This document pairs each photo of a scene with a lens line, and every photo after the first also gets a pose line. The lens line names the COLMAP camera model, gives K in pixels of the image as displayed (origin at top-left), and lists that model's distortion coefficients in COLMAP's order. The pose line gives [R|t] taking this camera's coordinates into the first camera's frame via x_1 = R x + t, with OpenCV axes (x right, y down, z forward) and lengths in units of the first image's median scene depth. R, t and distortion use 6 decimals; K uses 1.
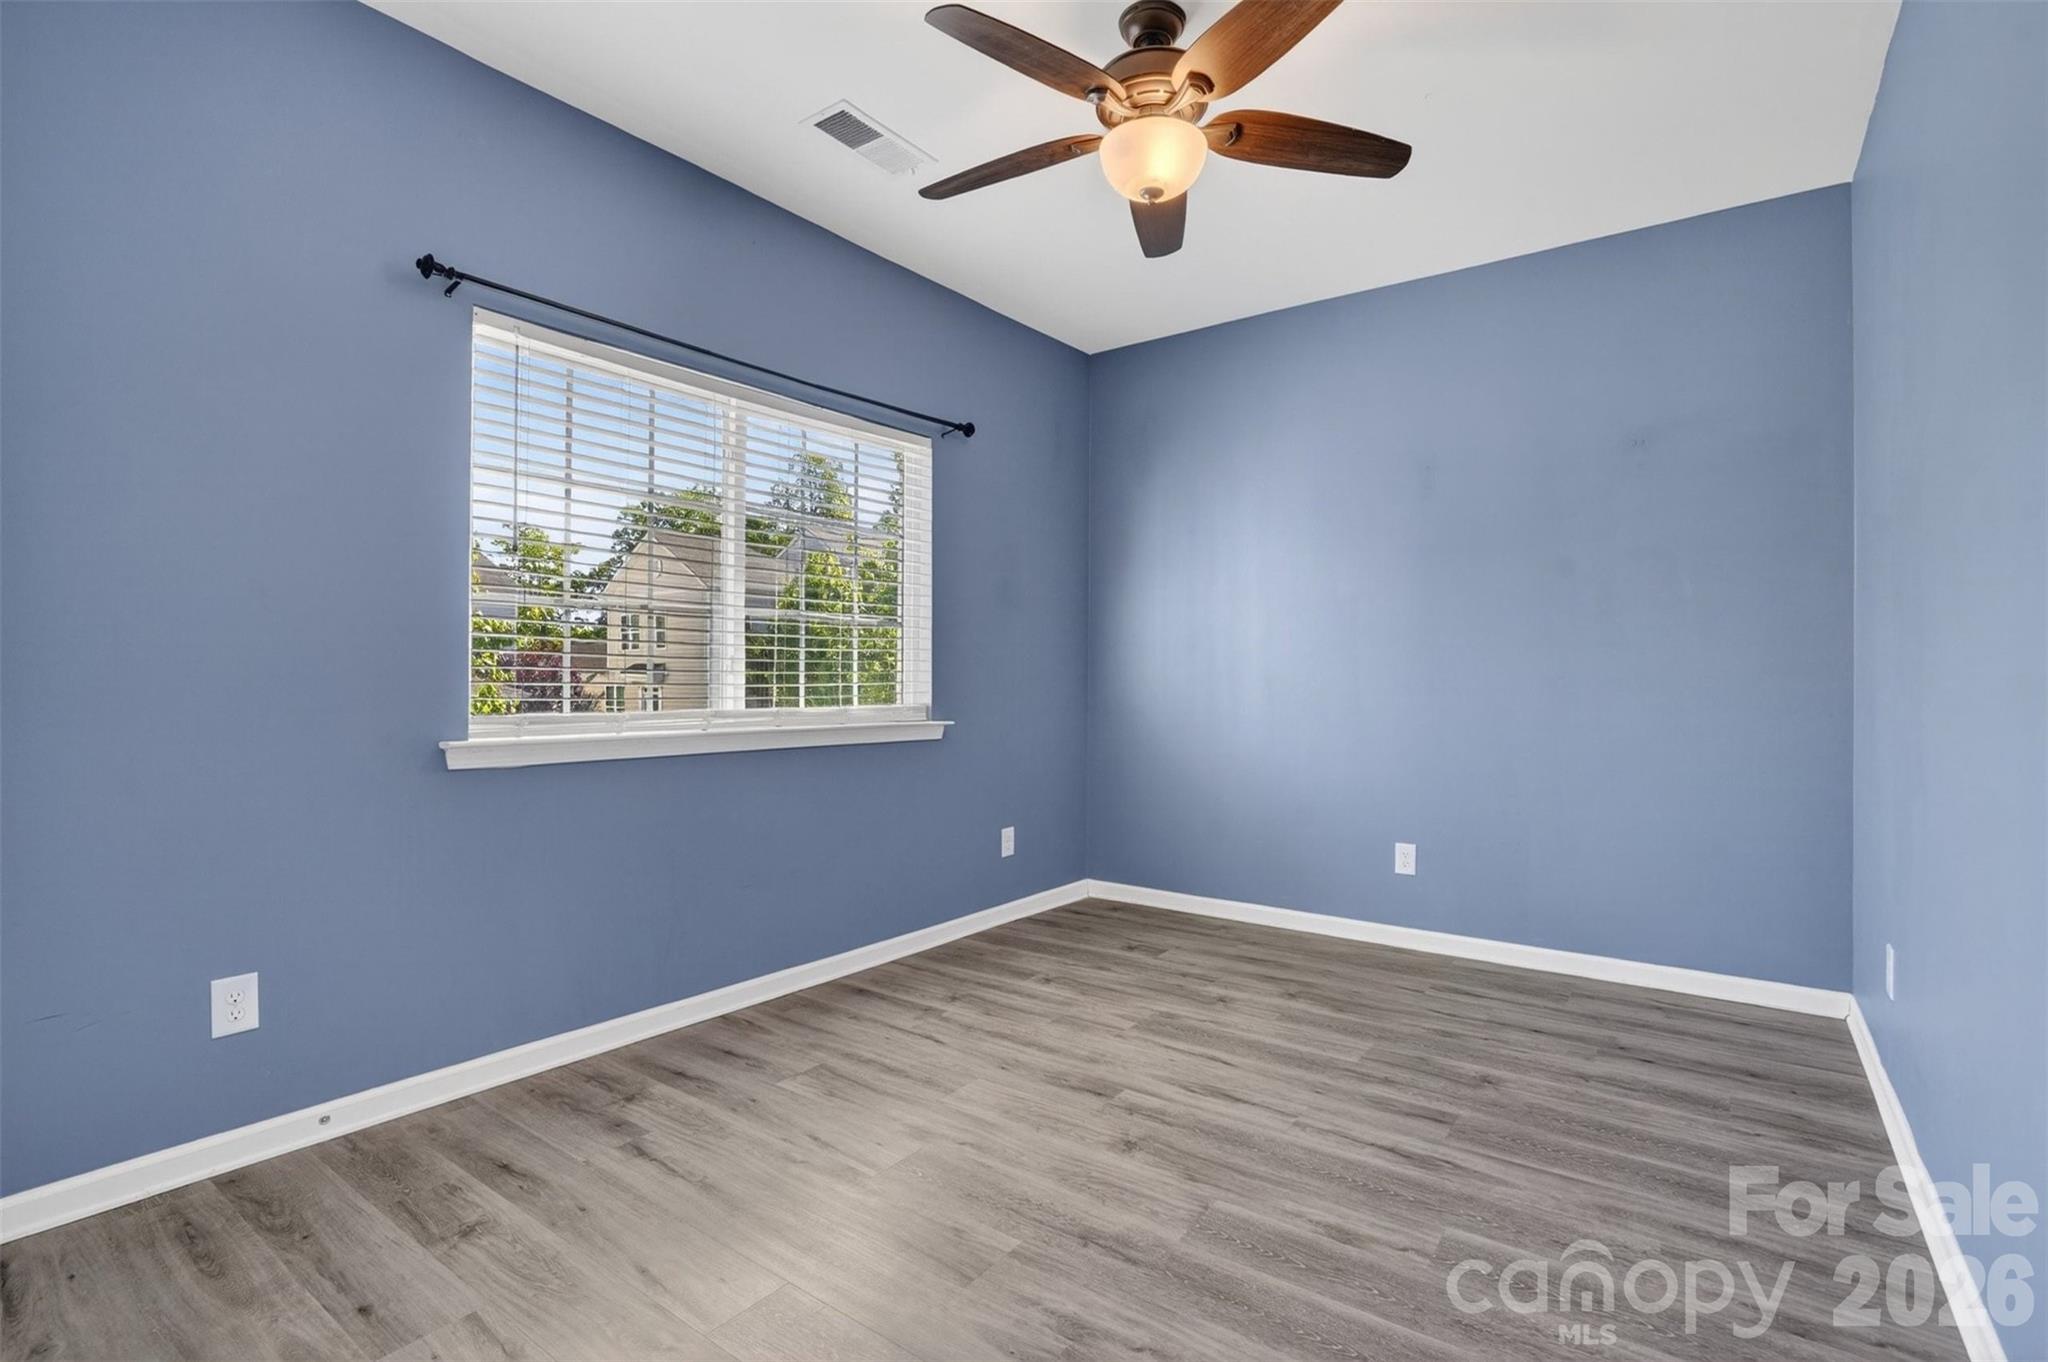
lens RADIAL K [[948.0, 0, 1024.2], [0, 948.0, 681.5], [0, 0, 1]] dist [-0.007473, 0.000028]
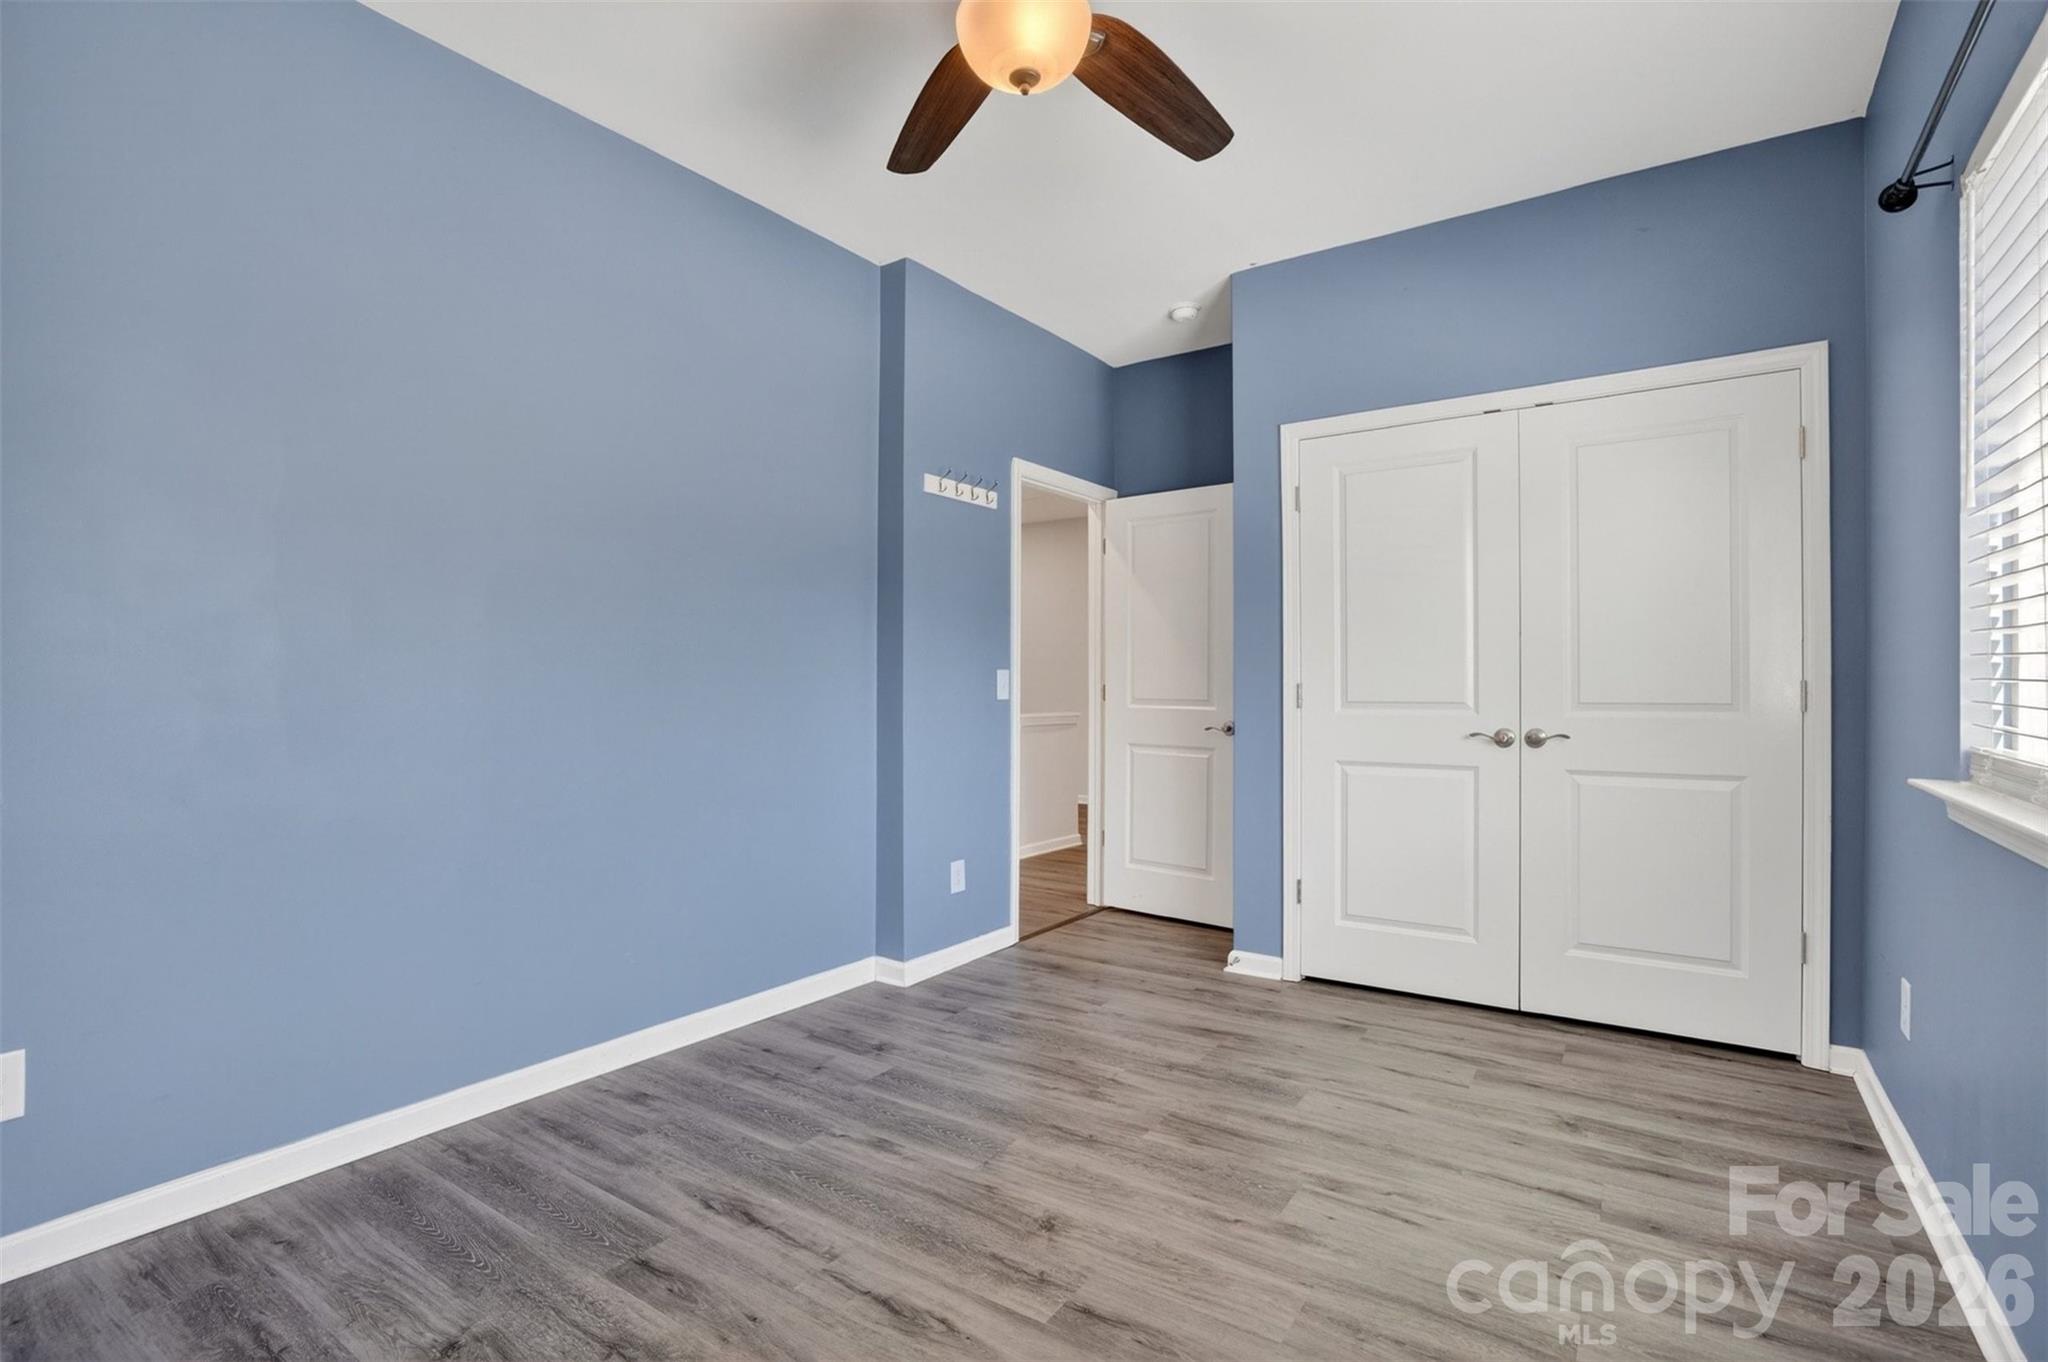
lens RADIAL K [[948.0, 0, 1025.9], [0, 948.0, 682.8], [0, 0, 1]] dist [-0.007473, 0.000028]
pose [[-0.999373, -0.007486, -0.034608, 0.173121], [-0.007362, 0.999966, -0.003685, -0.007336], [0.034634, -0.003428, -0.999394, 1.957986]]
